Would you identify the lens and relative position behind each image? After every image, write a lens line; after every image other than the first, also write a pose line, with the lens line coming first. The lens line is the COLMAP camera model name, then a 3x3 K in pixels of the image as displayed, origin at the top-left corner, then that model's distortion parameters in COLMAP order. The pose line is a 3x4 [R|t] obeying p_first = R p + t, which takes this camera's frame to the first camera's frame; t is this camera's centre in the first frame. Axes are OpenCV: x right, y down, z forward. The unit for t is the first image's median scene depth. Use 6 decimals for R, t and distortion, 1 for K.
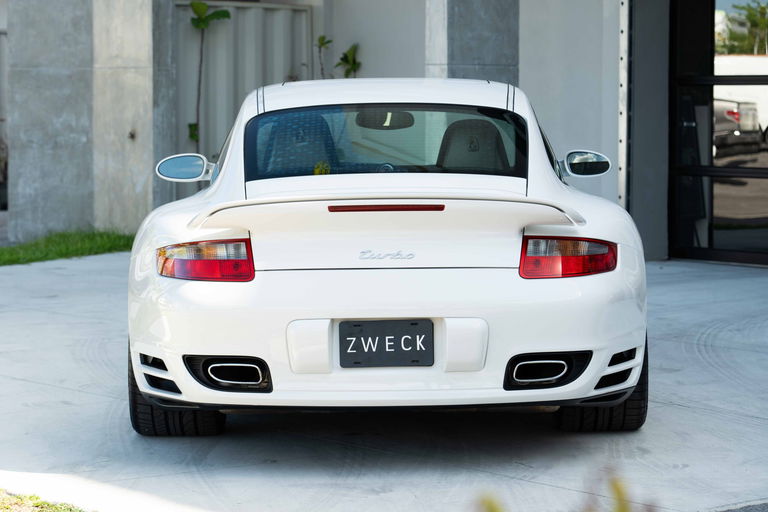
lens RADIAL K [[2382.2, 0, 366.1], [0, 2382.2, 207.8], [0, 0, 1]] dist [0.078227, 0.000000]
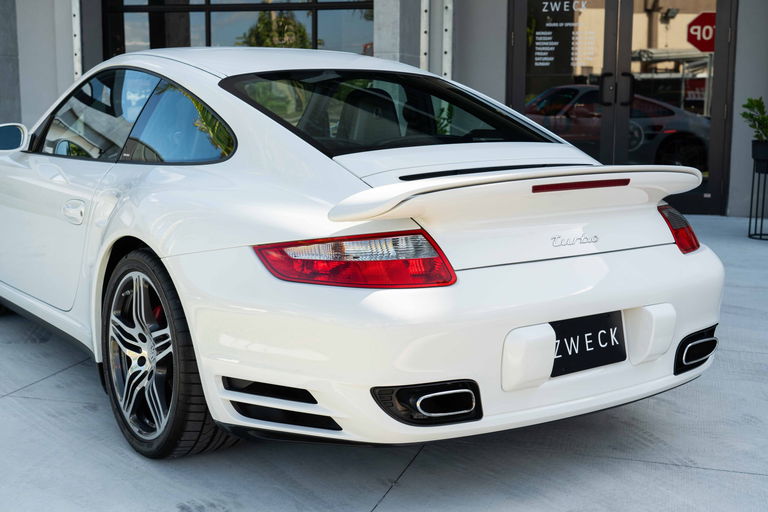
lens RADIAL K [[1079.8, 0, 393.2], [0, 1079.8, 243.8], [0, 0, 1]] dist [0.047867, 0.000000]
pose [[0.807147, -0.073757, 0.585725, -0.263650], [0.020228, 0.995037, 0.097425, -0.017360], [-0.590004, -0.066789, 0.804633, 0.699383]]
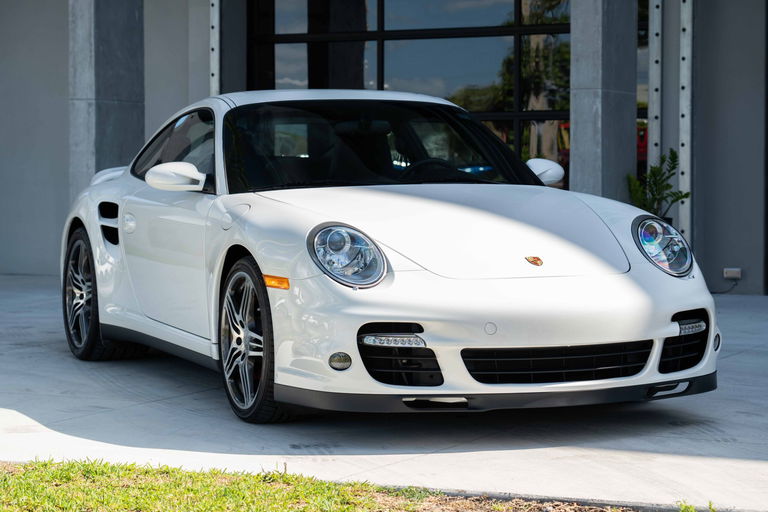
lens RADIAL K [[1994.4, 0, 386.6], [0, 1994.4, 262.5], [0, 0, 1]] dist [0.068615, 0.000000]
pose [[0.904352, -0.020160, 0.426310, -0.441779], [0.020634, 0.999781, 0.003508, 0.025285], [-0.426288, 0.005624, 0.904570, 0.235057]]
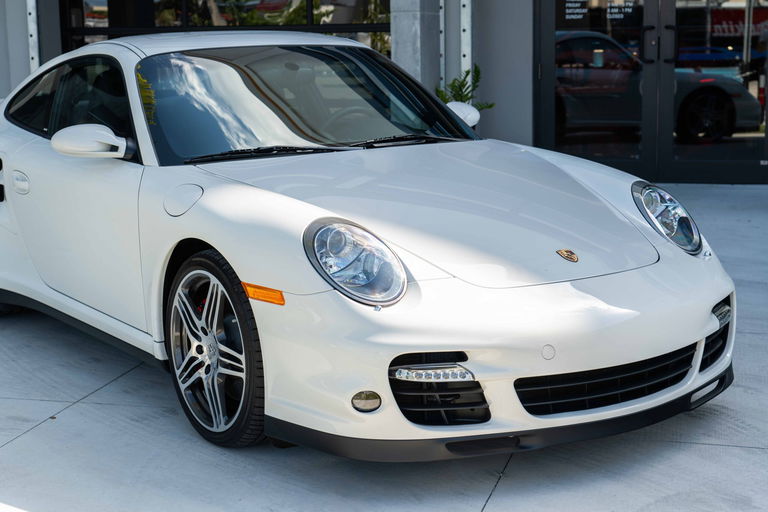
lens RADIAL K [[1339.9, 0, 396.6], [0, 1339.9, 249.7], [0, 0, 1]] dist [0.037859, 0.000000]
pose [[0.786736, -0.107866, 0.607792, -0.364865], [0.041048, 0.991577, 0.122844, -0.038165], [-0.615923, -0.071697, 0.784537, 0.648062]]
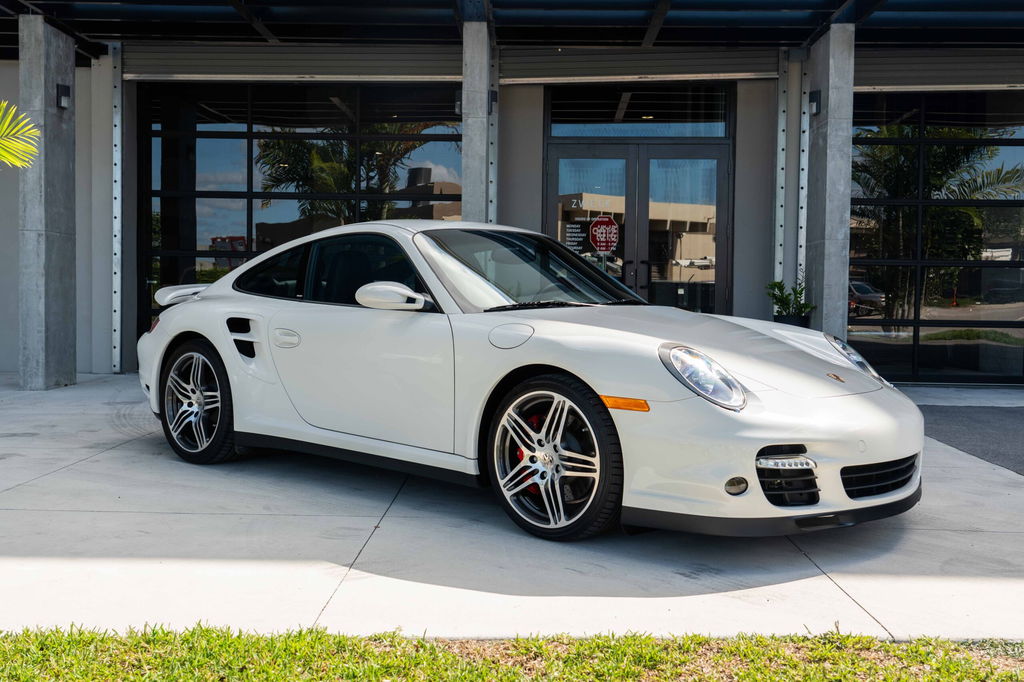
lens RADIAL K [[1041.9, 0, 518.7], [0, 1041.9, 335.5], [0, 0, 1]] dist [0.041334, 0.000000]
pose [[0.619473, -0.017633, 0.784820, -0.496671], [0.022644, 0.999733, 0.004588, 0.002888], [-0.784692, 0.014930, 0.619707, 0.812630]]
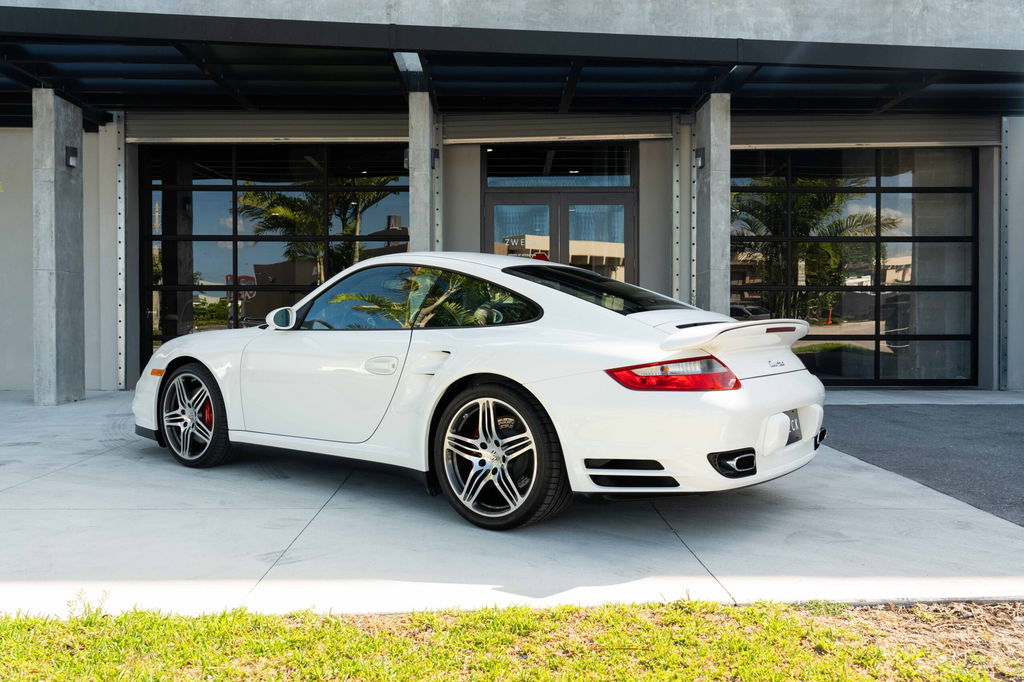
lens RADIAL K [[859.2, 0, 515.1], [0, 859.2, 337.6], [0, 0, 1]] dist [0.025274, -0.018067]
pose [[0.587533, -0.012394, 0.809106, -0.469381], [0.037701, 0.999216, -0.012070, 0.004838], [-0.808322, 0.037595, 0.587539, 0.799016]]
